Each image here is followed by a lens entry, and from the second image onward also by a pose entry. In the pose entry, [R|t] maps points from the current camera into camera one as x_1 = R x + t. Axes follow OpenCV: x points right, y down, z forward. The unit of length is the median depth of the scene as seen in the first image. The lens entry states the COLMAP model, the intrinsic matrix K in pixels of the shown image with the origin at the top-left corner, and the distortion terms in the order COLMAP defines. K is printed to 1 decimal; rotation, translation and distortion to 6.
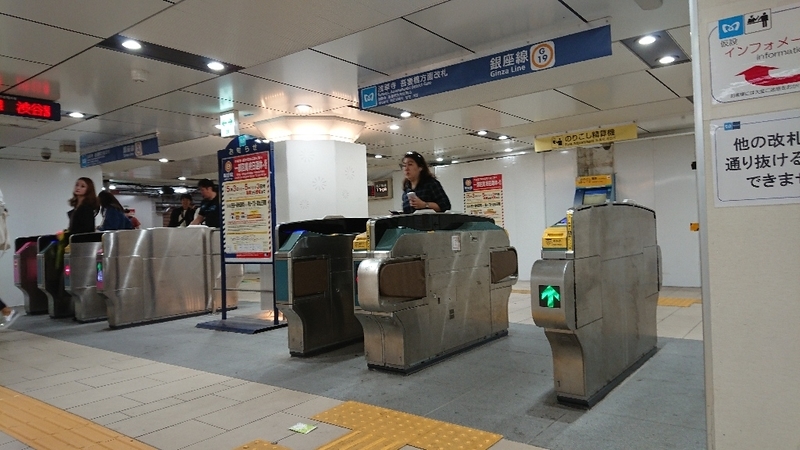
lens RADIAL K [[539.3, 0, 400.0], [0, 539.3, 225.0], [0, 0, 1]] dist [0.179061, -0.275334]
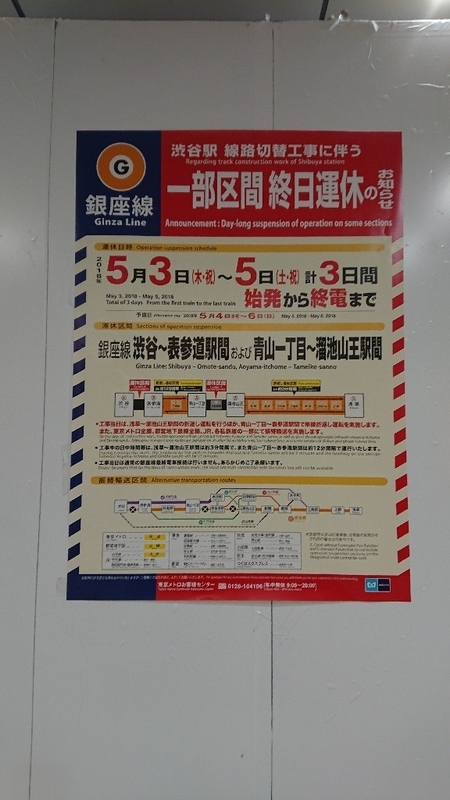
lens RADIAL K [[593.4, 0, 237.7], [0, 593.4, 395.6], [0, 0, 1]] dist [0.220547, -0.001402]
pose [[0.795690, 0.070338, 0.601606, -0.427988], [-0.033542, 0.996827, -0.072183, -0.001392], [-0.604774, 0.037256, 0.795525, 0.810259]]
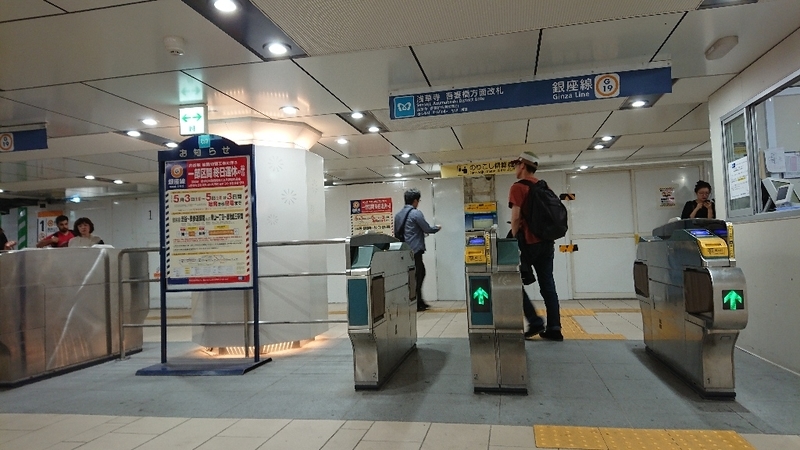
lens RADIAL K [[539.3, 0, 400.0], [0, 539.3, 225.0], [0, 0, 1]] dist [0.179061, -0.275334]
pose [[0.901238, 0.019963, 0.432863, -0.379362], [0.003098, 0.998616, -0.052504, 0.017195], [-0.433312, 0.048659, 0.899929, 0.130684]]
